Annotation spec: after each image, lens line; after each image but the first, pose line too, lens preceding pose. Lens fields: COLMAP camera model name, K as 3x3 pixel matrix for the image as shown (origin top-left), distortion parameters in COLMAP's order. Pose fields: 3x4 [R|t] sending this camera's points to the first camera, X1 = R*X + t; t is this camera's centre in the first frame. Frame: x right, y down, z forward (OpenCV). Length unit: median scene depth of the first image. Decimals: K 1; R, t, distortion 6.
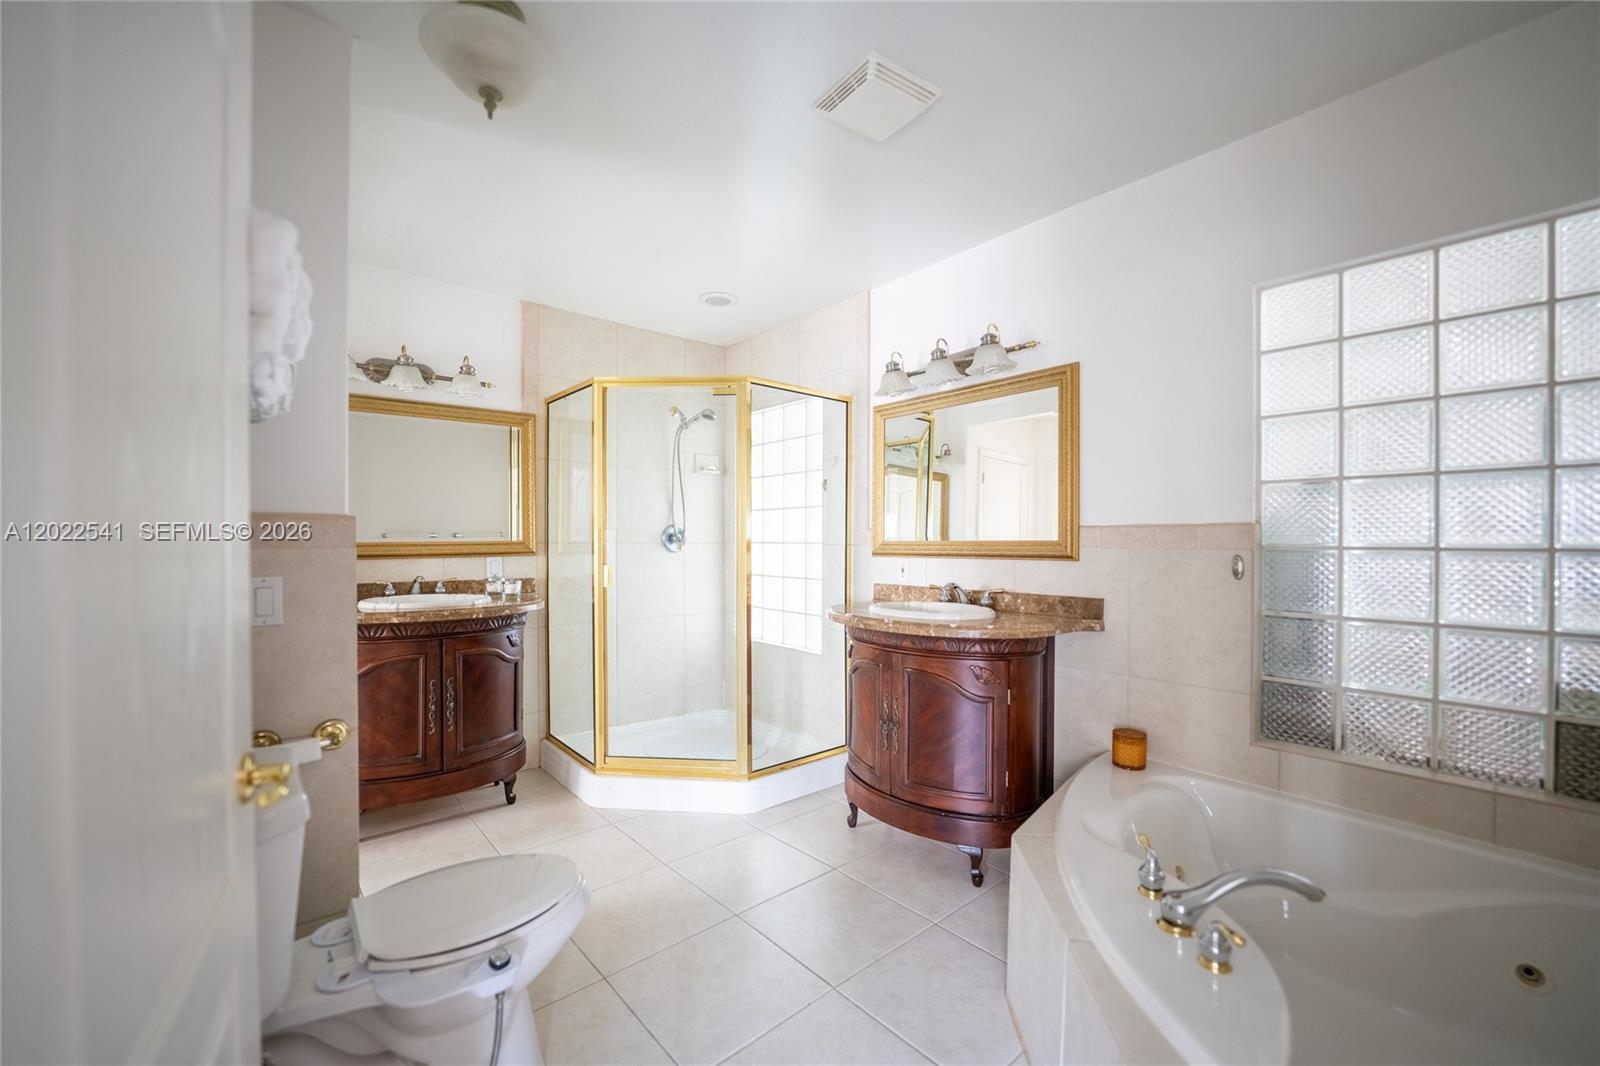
lens RADIAL K [[639.0, 0, 798.4], [0, 639.0, 542.6], [0, 0, 1]] dist [-0.027037, 0.004330]
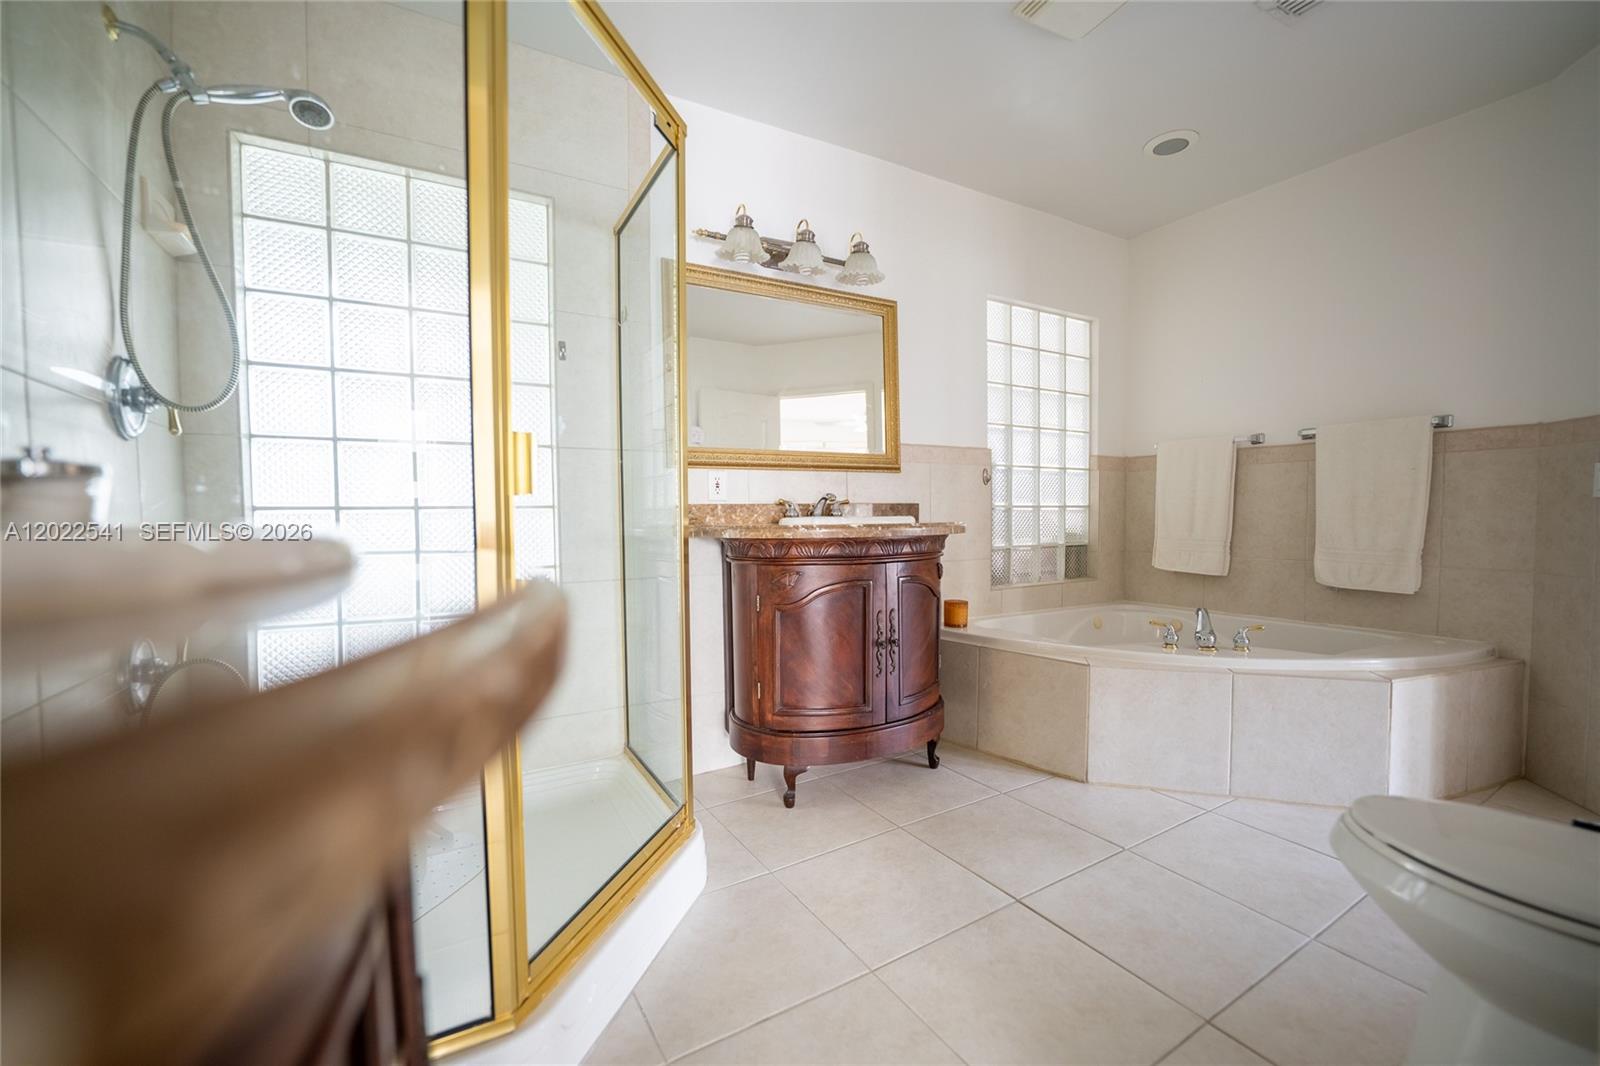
lens RADIAL K [[639.0, 0, 798.4], [0, 639.0, 542.6], [0, 0, 1]] dist [-0.027037, 0.004330]
pose [[0.187895, -0.045662, 0.981127, -0.688100], [0.015697, 0.998931, 0.043485, 0.093544], [-0.982064, 0.007230, 0.188411, 0.873321]]
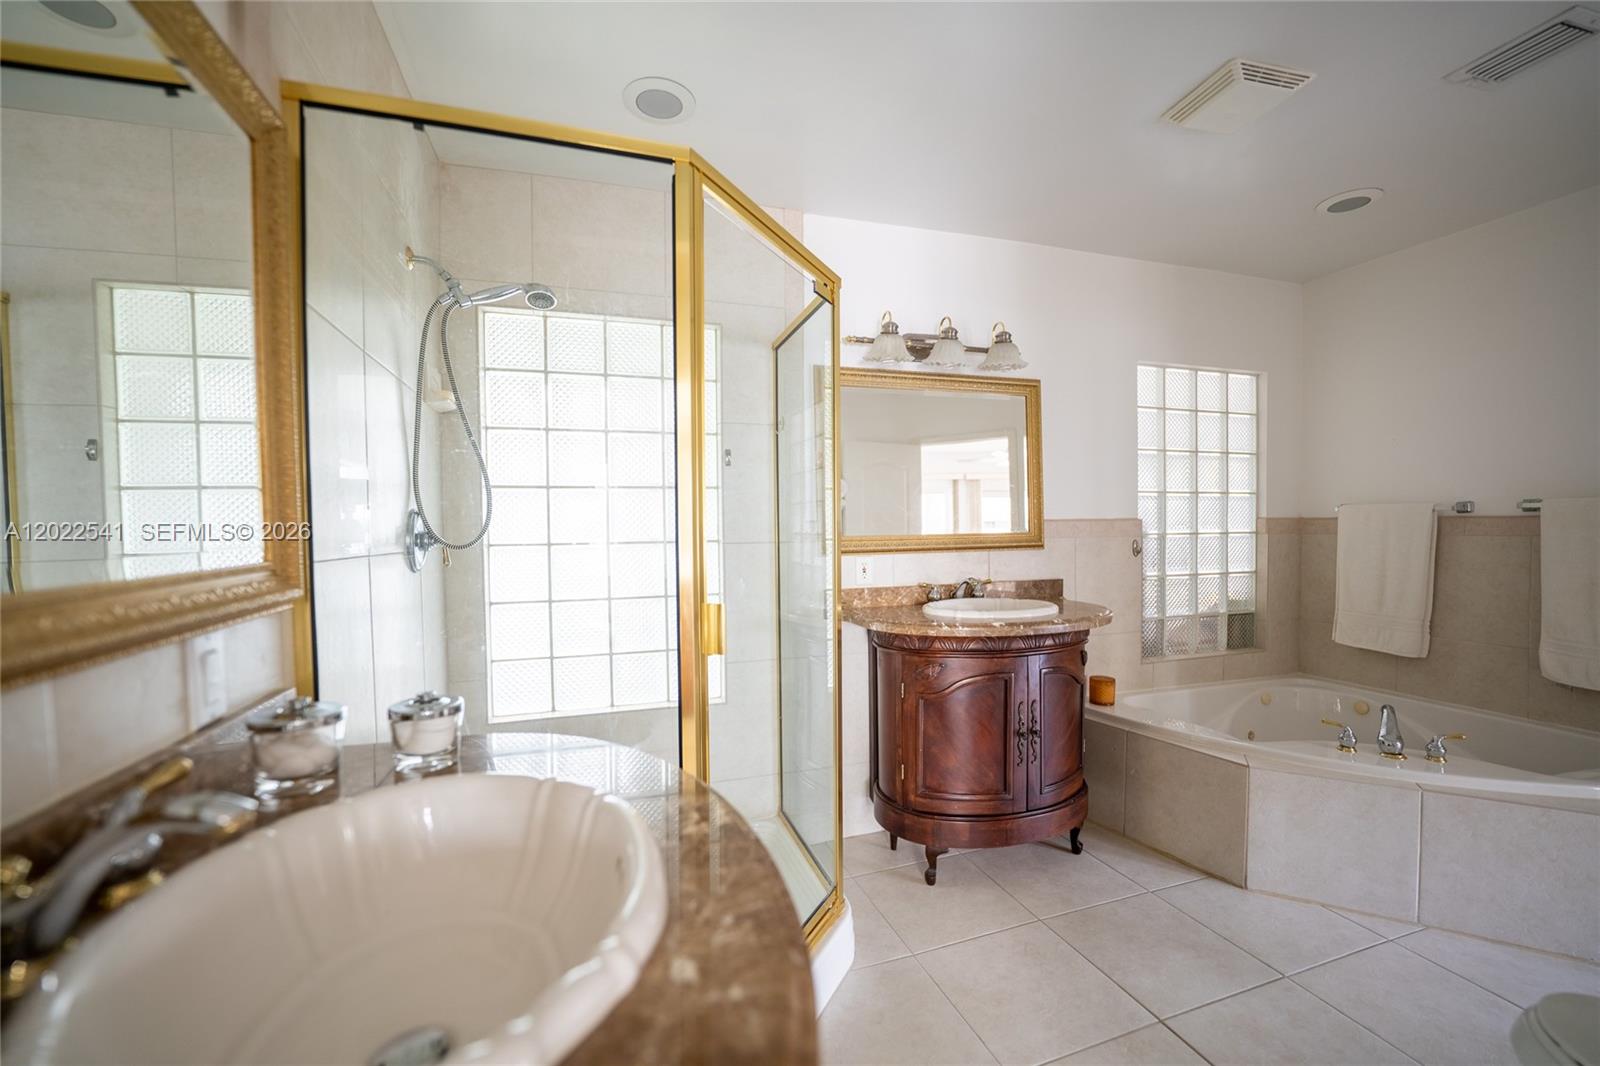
lens RADIAL K [[639.0, 0, 798.4], [0, 639.0, 542.6], [0, 0, 1]] dist [-0.027037, 0.004330]
pose [[0.391145, -0.031535, 0.919789, -0.750788], [0.017692, 0.999486, 0.026744, -0.020949], [-0.920159, 0.005813, 0.391502, 0.866693]]
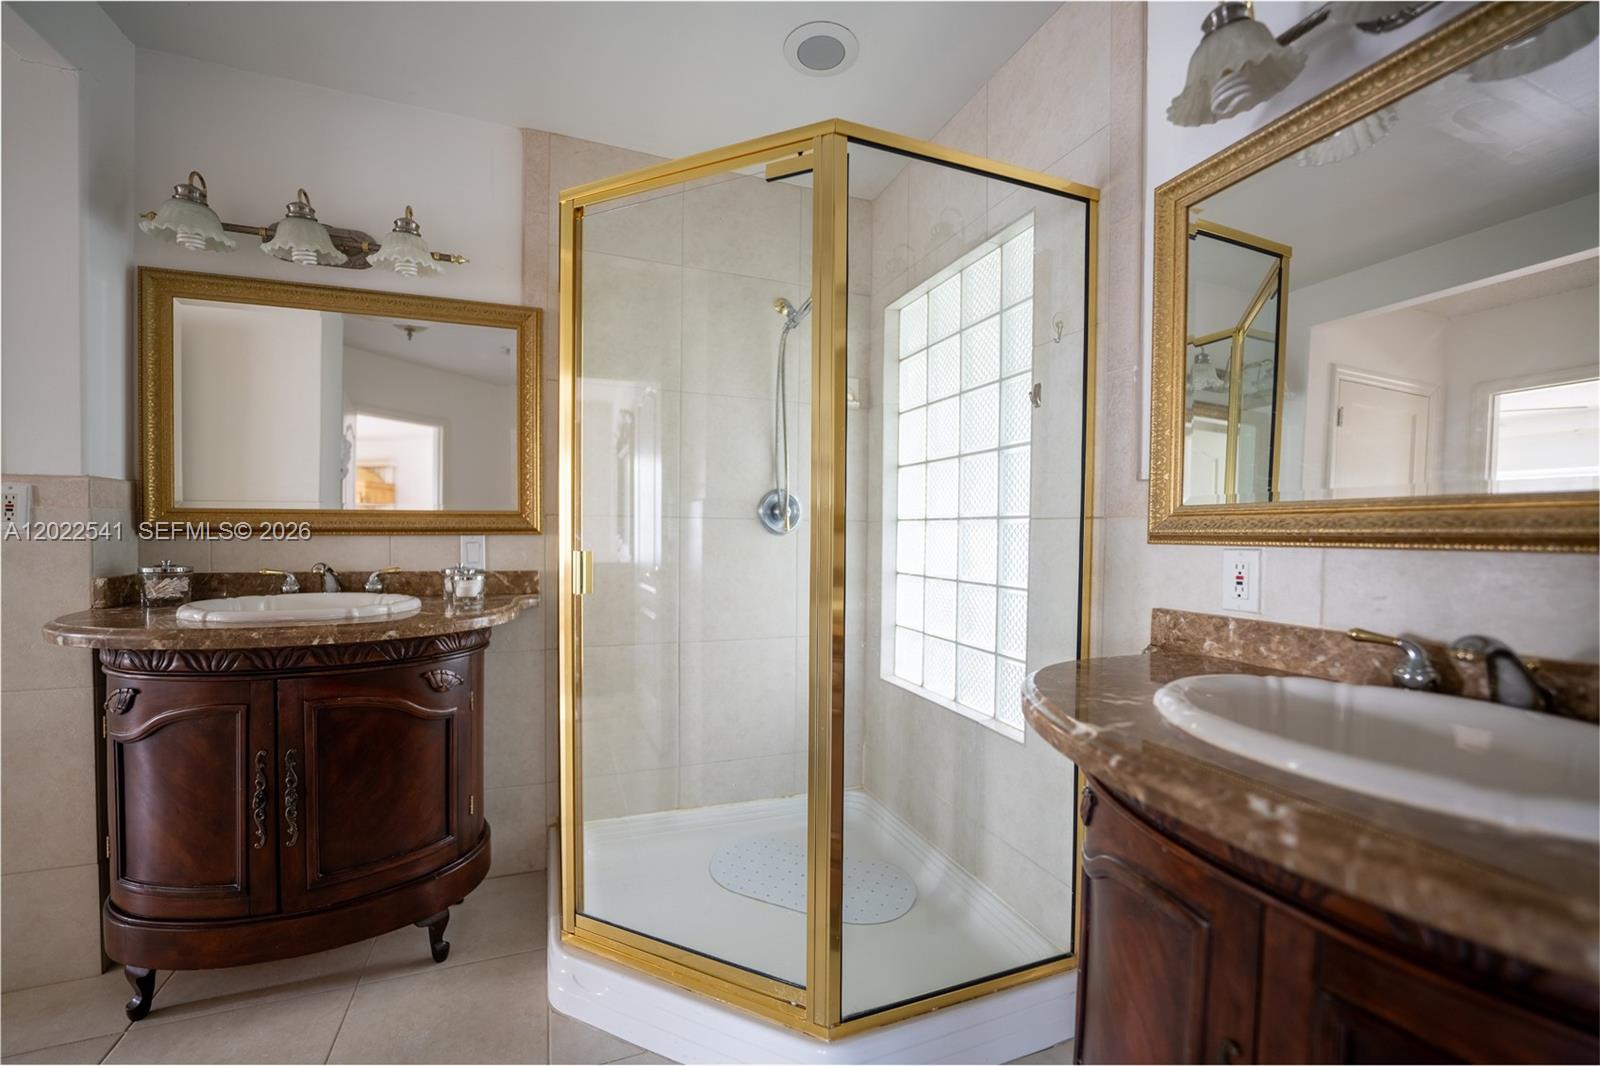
lens RADIAL K [[639.0, 0, 798.4], [0, 639.0, 542.6], [0, 0, 1]] dist [-0.027037, 0.004330]
pose [[0.940801, 0.014950, -0.338630, 0.048441], [-0.010529, 0.999834, 0.014890, 0.020750], [0.338796, -0.010443, 0.940802, 0.641484]]
